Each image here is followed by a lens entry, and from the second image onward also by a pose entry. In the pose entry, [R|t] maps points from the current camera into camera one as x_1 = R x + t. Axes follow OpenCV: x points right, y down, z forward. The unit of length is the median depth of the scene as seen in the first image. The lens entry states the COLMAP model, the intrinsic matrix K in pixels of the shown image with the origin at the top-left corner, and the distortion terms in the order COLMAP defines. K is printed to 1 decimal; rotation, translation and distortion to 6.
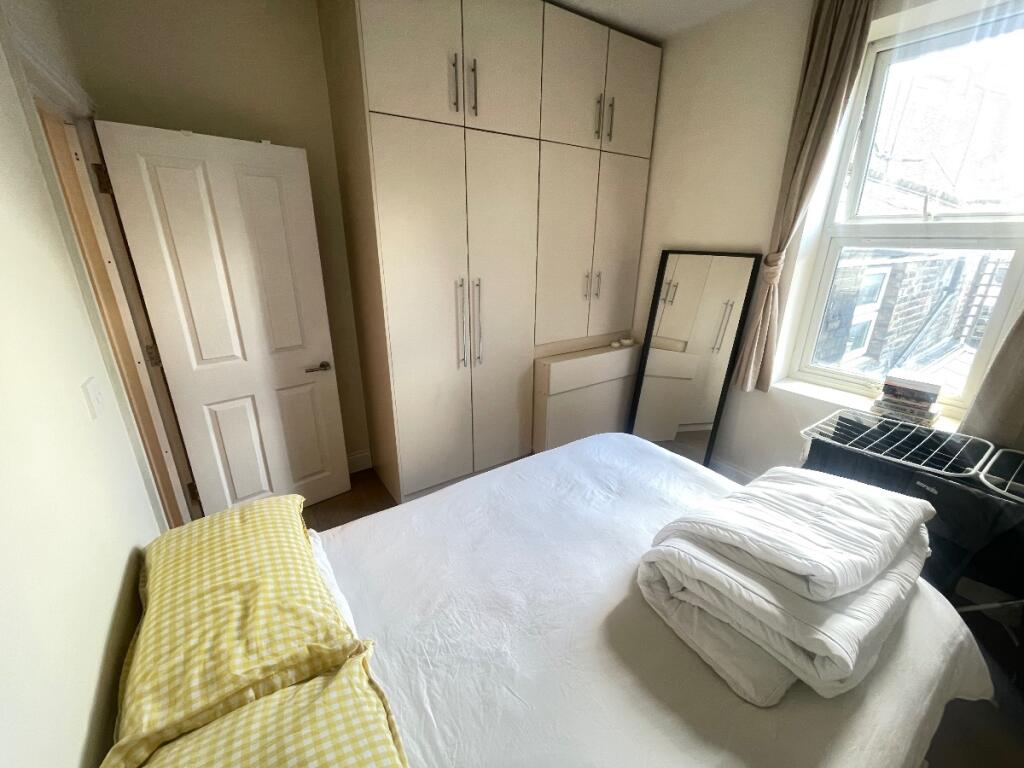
lens RADIAL K [[408.8, 0, 508.4], [0, 408.8, 384.4], [0, 0, 1]] dist [-0.000067, 0.000526]
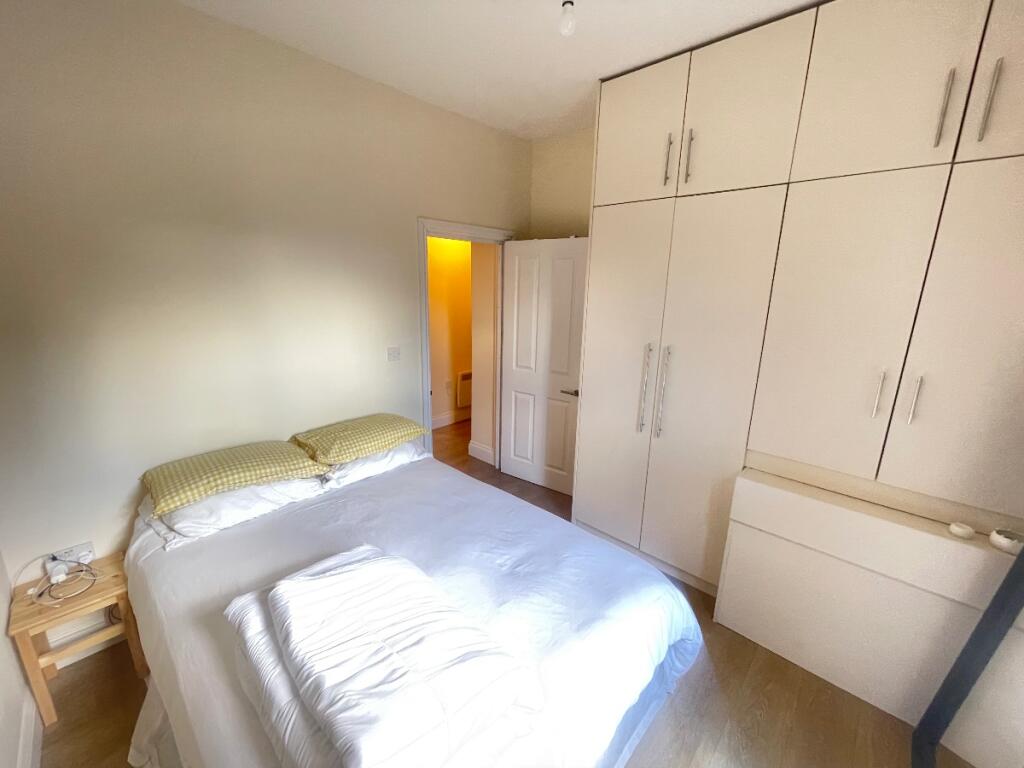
lens RADIAL K [[408.8, 0, 509.0], [0, 408.8, 383.6], [0, 0, 1]] dist [-0.000067, 0.000526]
pose [[0.214880, 0.228554, -0.949521, 0.857268], [-0.342515, 0.928116, 0.145890, -0.218730], [0.914609, 0.293877, 0.277717, 0.496205]]
